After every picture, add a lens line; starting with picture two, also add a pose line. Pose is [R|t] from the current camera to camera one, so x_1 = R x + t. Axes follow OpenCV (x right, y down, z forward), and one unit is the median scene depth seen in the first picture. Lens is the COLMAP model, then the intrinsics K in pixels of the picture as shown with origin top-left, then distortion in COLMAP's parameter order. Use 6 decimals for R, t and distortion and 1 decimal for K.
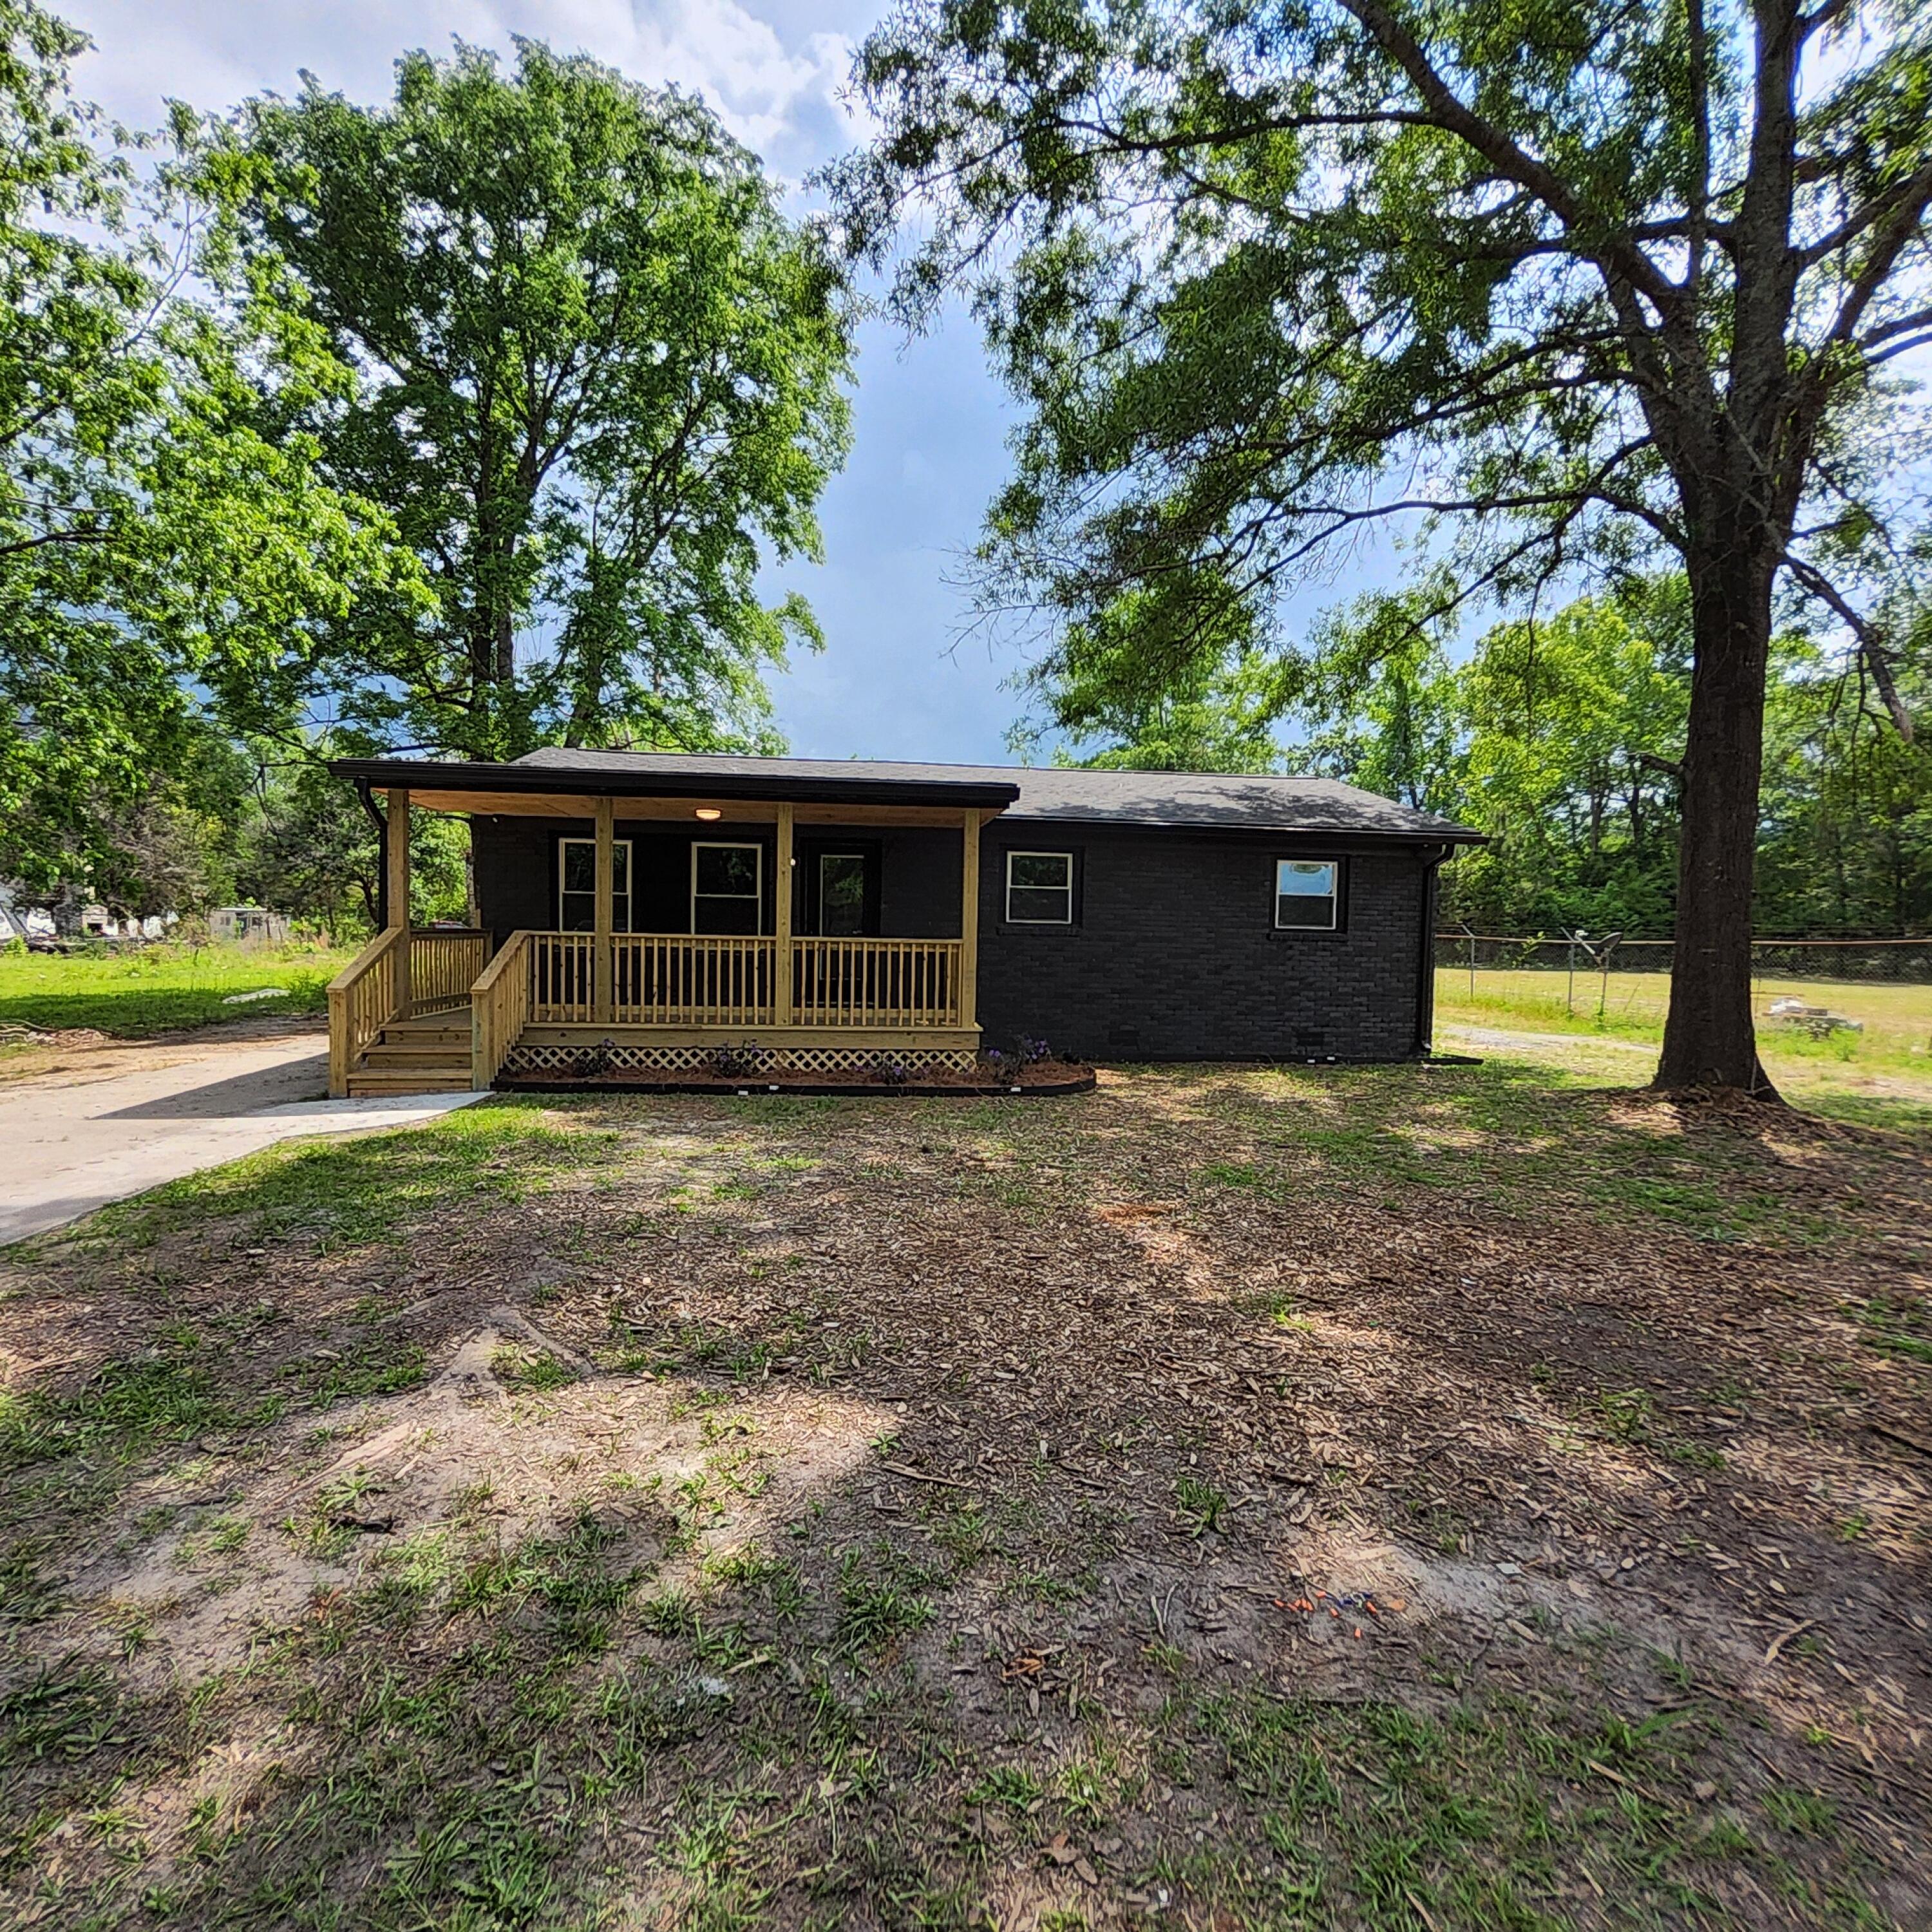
lens RADIAL K [[1017.6, 0, 966.0], [0, 1017.6, 966.0], [0, 0, 1]] dist [0.026806, -0.026004]
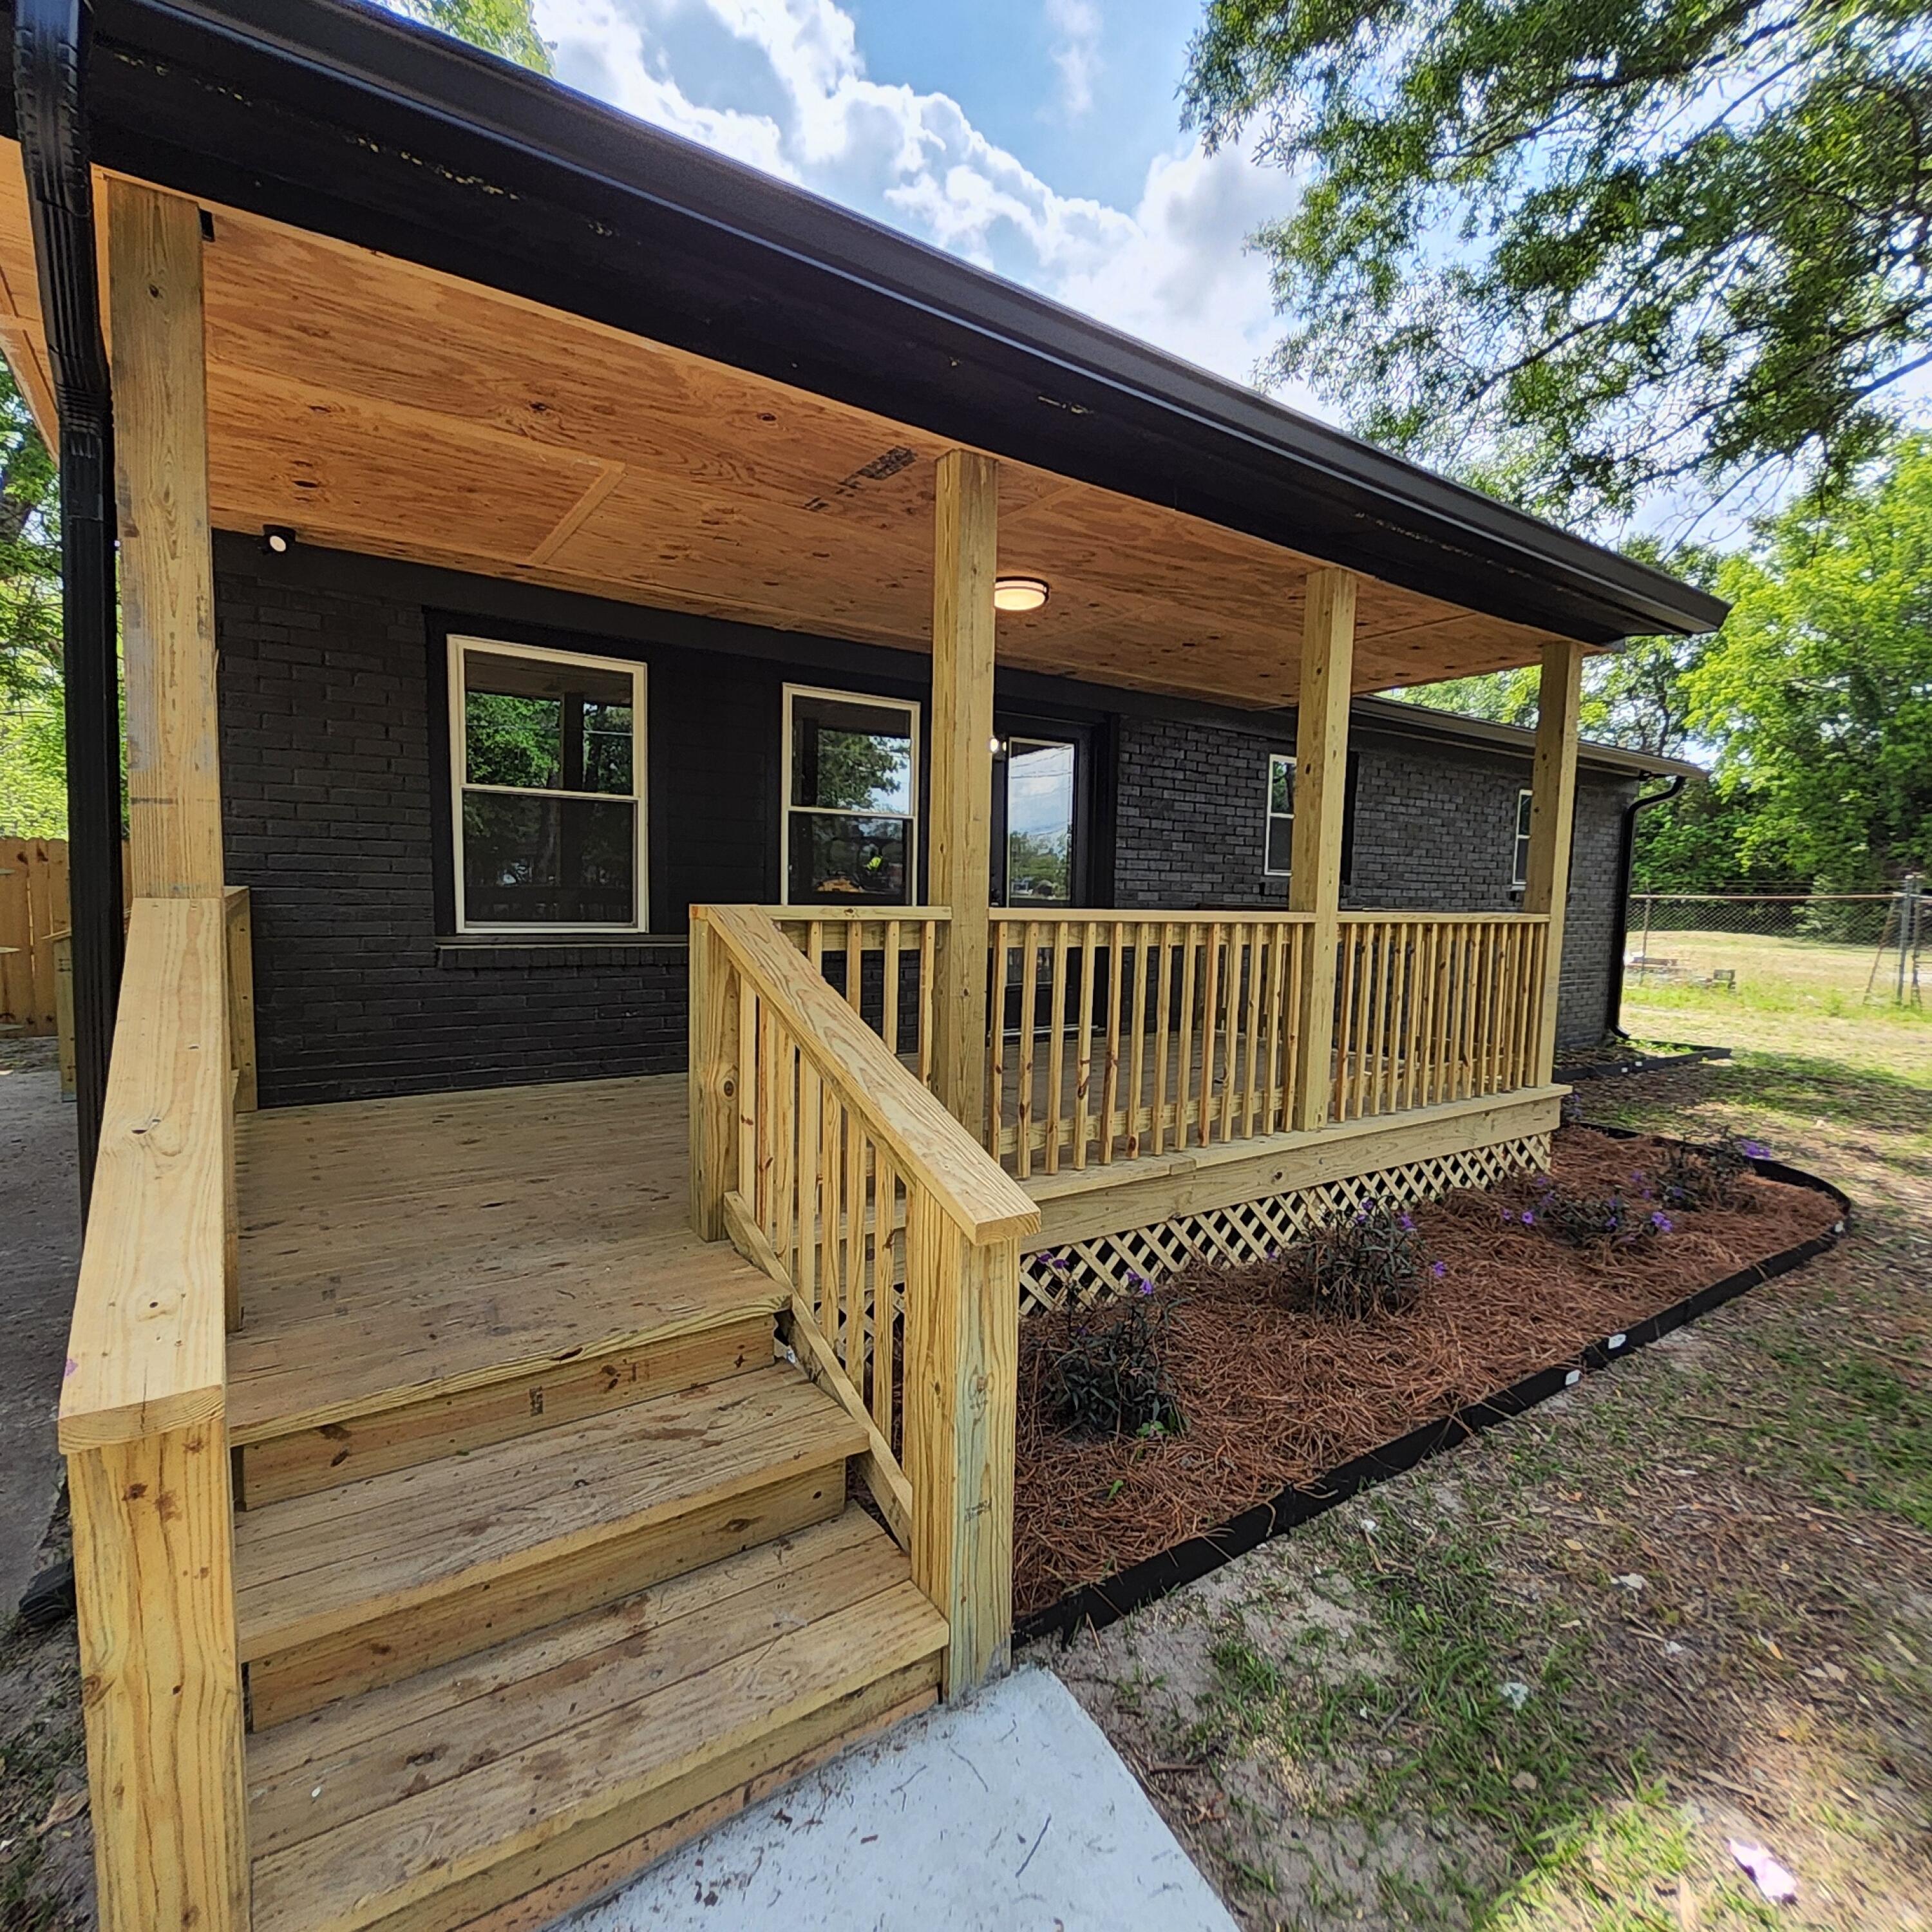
lens RADIAL K [[1017.6, 0, 966.0], [0, 1017.6, 966.0], [0, 0, 1]] dist [0.026806, -0.026004]
pose [[0.885956, -0.033712, 0.462542, -0.484502], [0.008210, 0.998338, 0.057037, -0.030725], [-0.463696, -0.046735, 0.884761, 0.691596]]
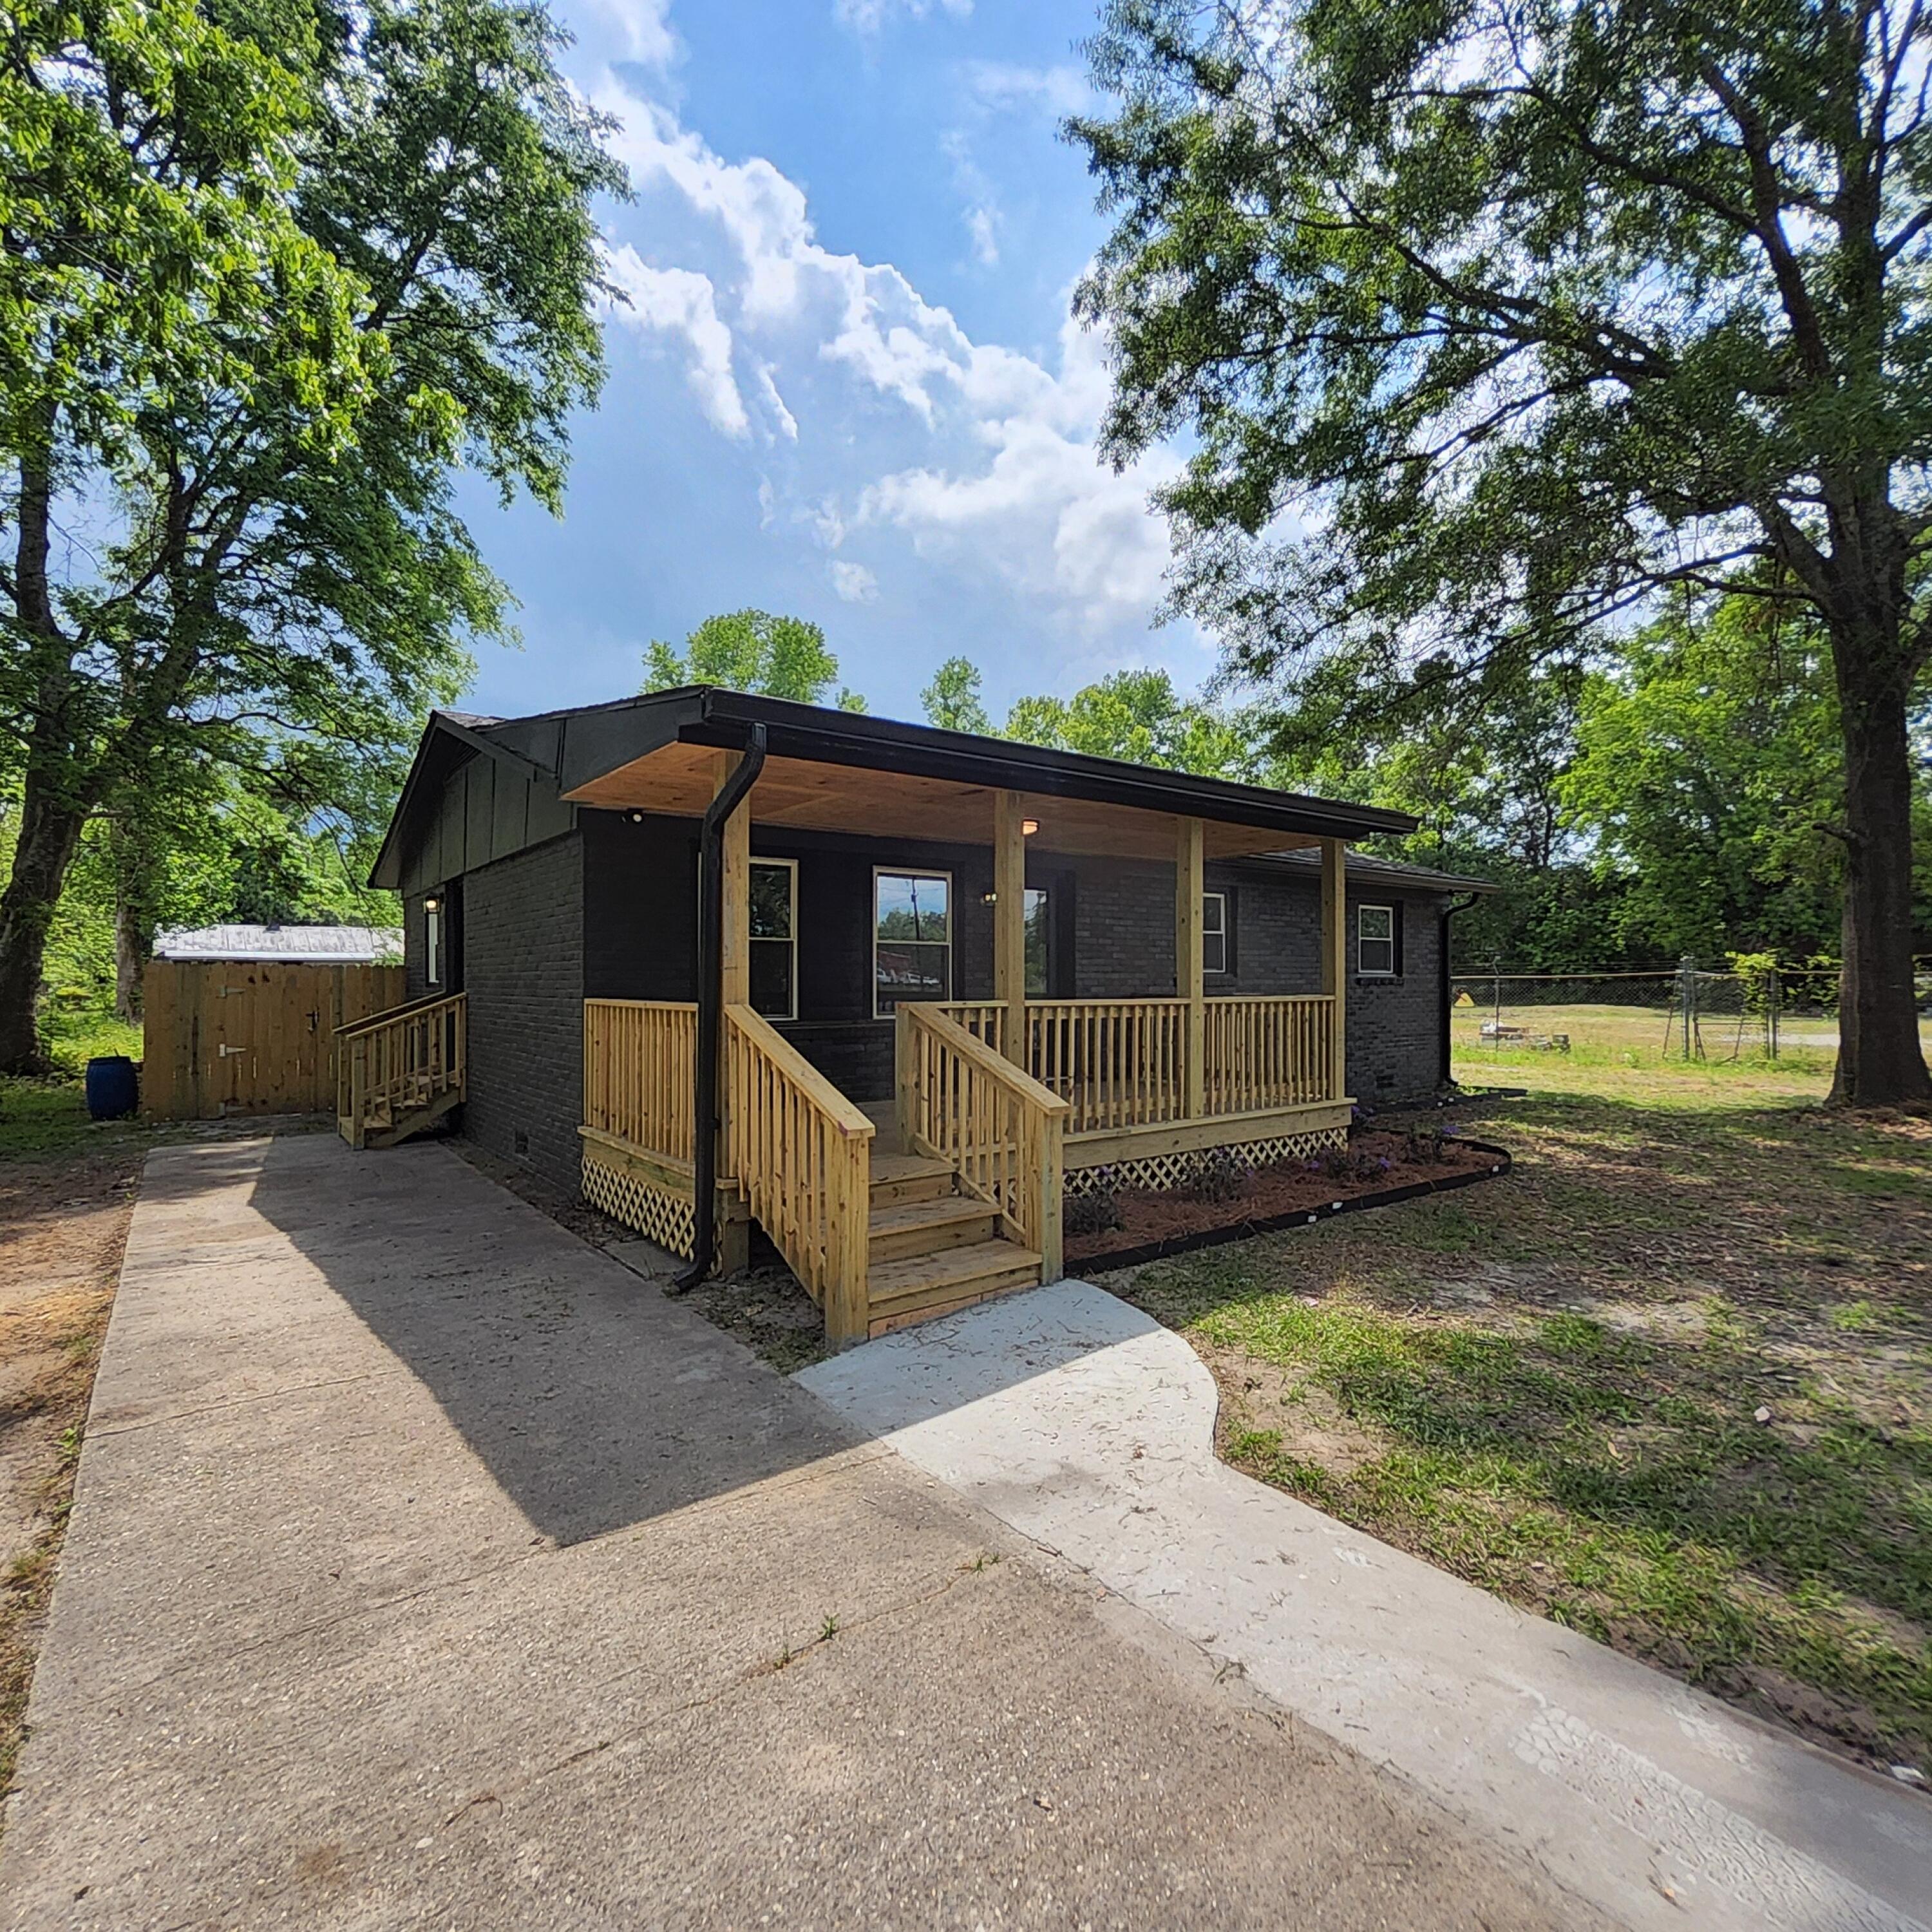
lens RADIAL K [[1017.6, 0, 966.0], [0, 1017.6, 966.0], [0, 0, 1]] dist [0.026806, -0.026004]
pose [[0.861251, -0.012939, 0.508016, -0.689414], [0.032444, 0.999036, -0.029558, -0.034467], [-0.507144, 0.041939, 0.860840, 0.432146]]
